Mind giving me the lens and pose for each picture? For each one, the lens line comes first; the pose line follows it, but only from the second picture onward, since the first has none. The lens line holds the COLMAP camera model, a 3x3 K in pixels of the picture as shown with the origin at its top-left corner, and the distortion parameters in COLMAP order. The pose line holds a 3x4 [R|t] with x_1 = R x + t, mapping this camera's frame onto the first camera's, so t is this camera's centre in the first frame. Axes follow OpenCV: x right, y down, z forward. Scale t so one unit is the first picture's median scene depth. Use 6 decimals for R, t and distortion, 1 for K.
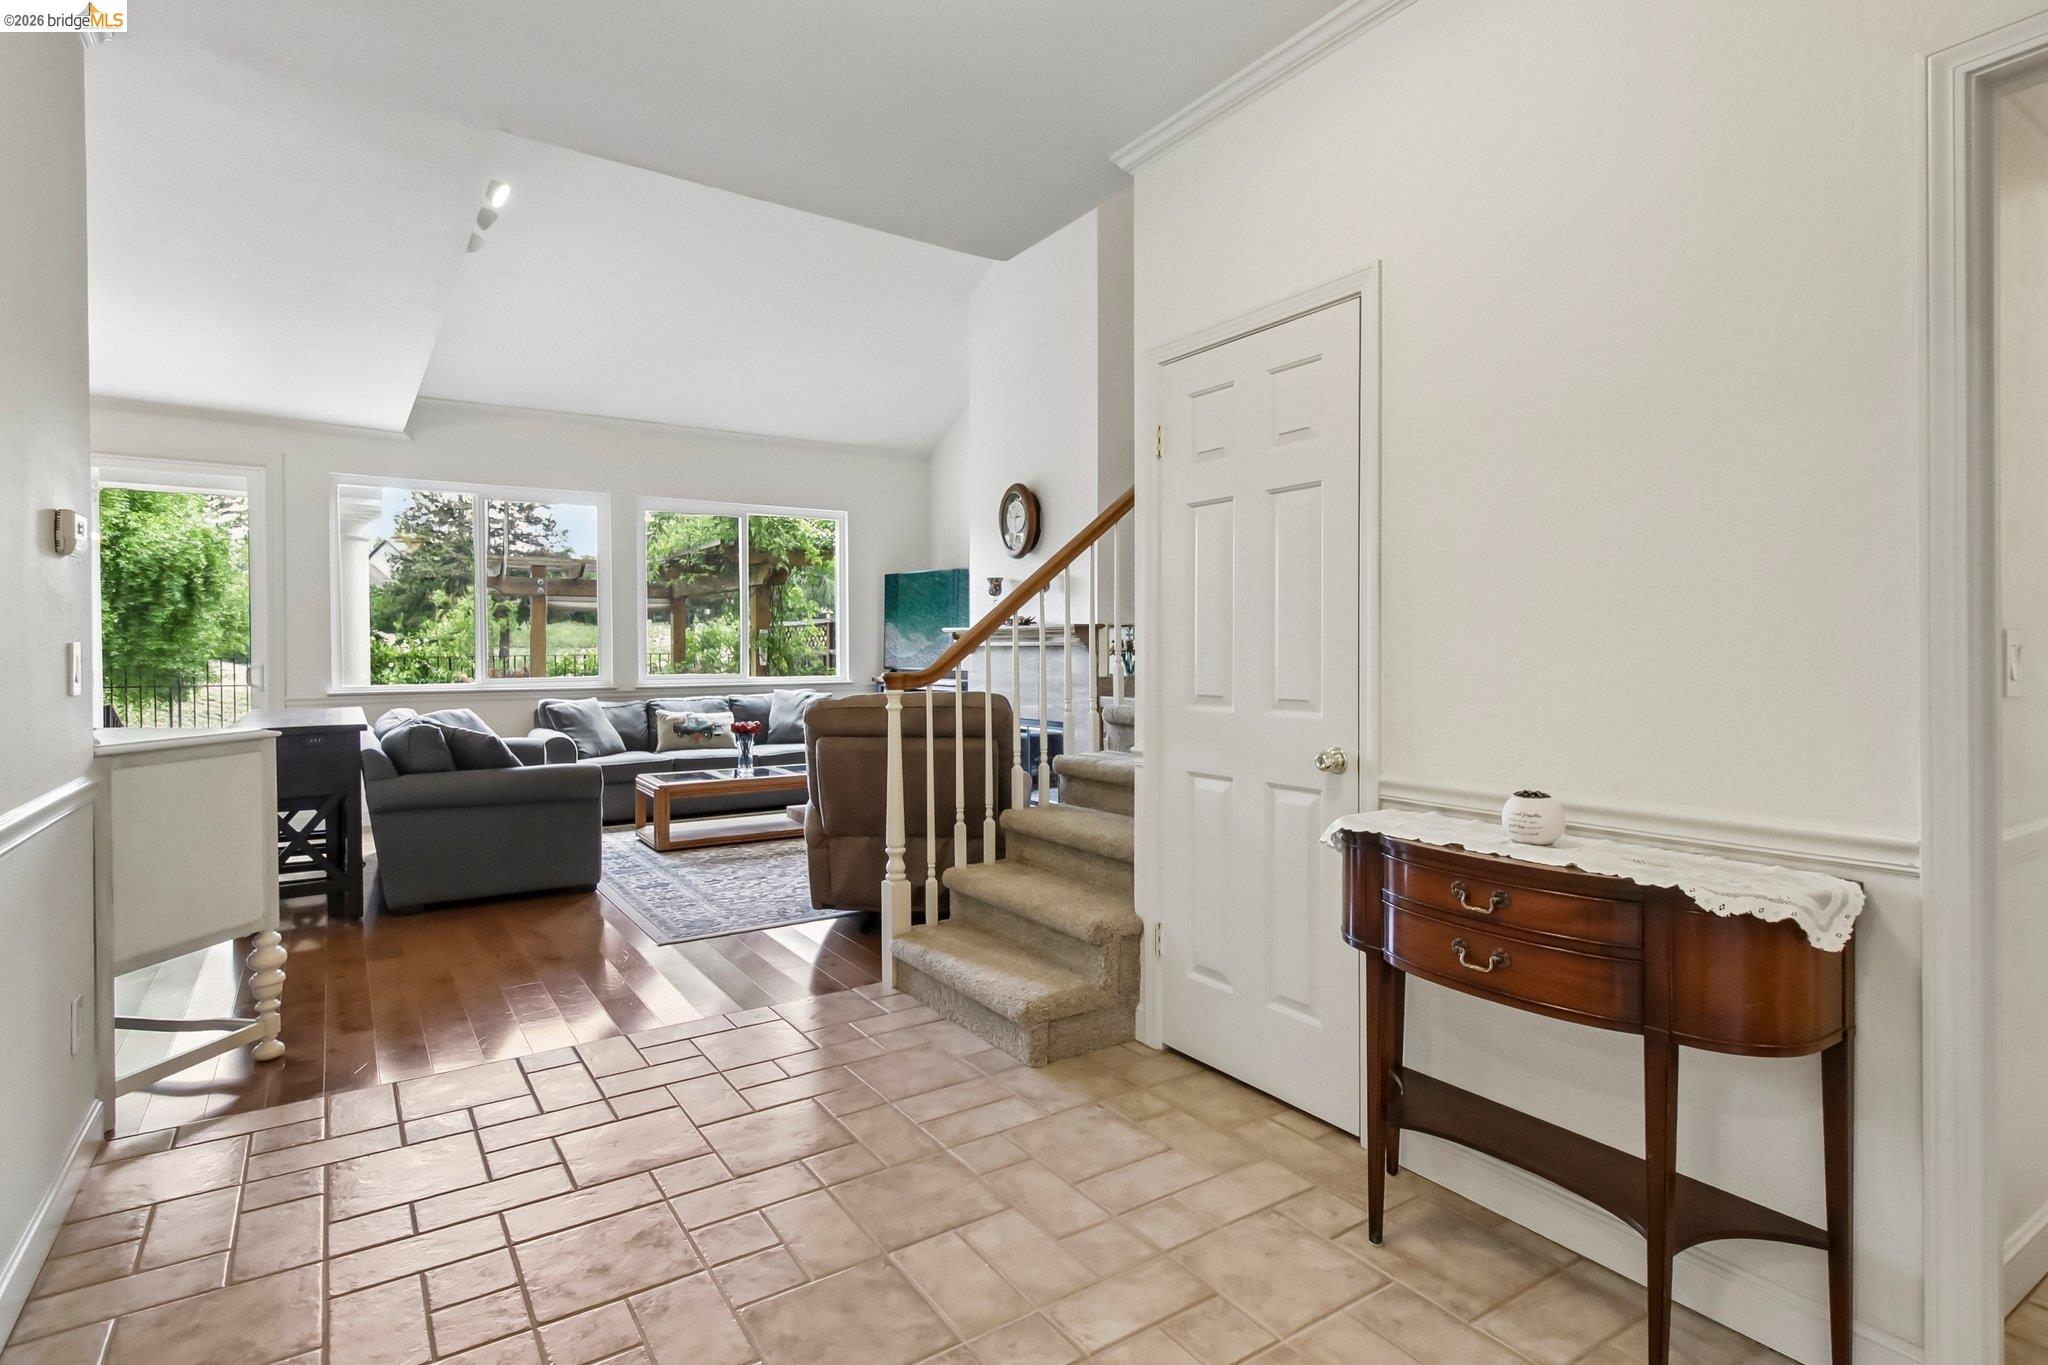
lens RADIAL K [[1034.1, 0, 1010.6], [0, 1034.1, 647.9], [0, 0, 1]] dist [-0.001295, -0.005602]
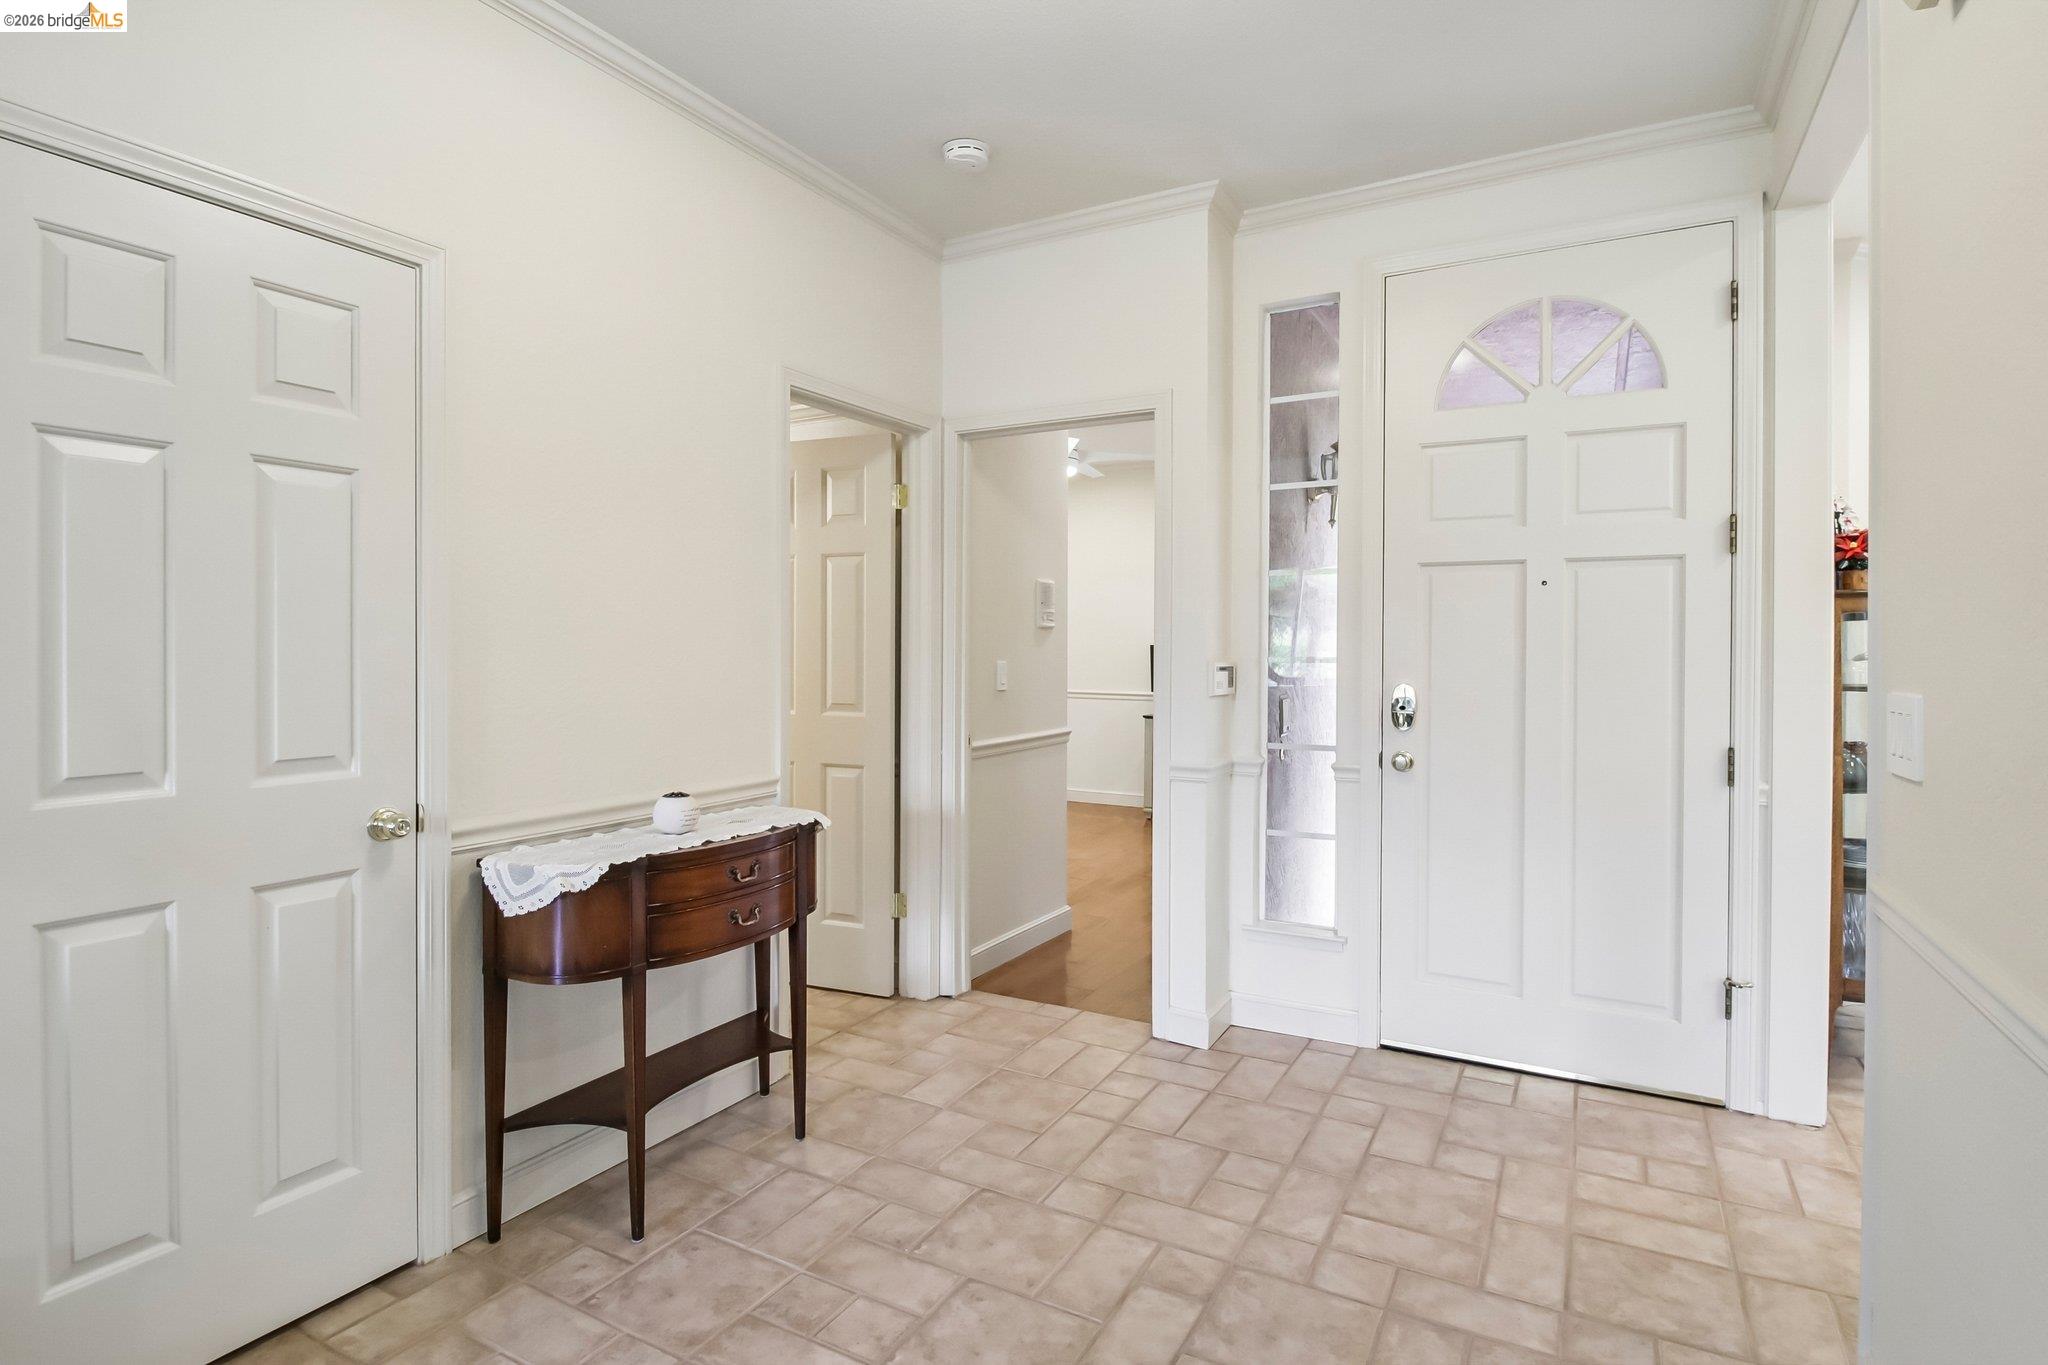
lens RADIAL K [[1034.1, 0, 1016.9], [0, 1034.1, 676.4], [0, 0, 1]] dist [-0.001295, -0.005602]
pose [[-0.465481, -0.016967, 0.884895, -0.663769], [0.000044, 0.999816, 0.019194, -0.024044], [-0.885058, 0.008973, -0.465395, 0.993527]]
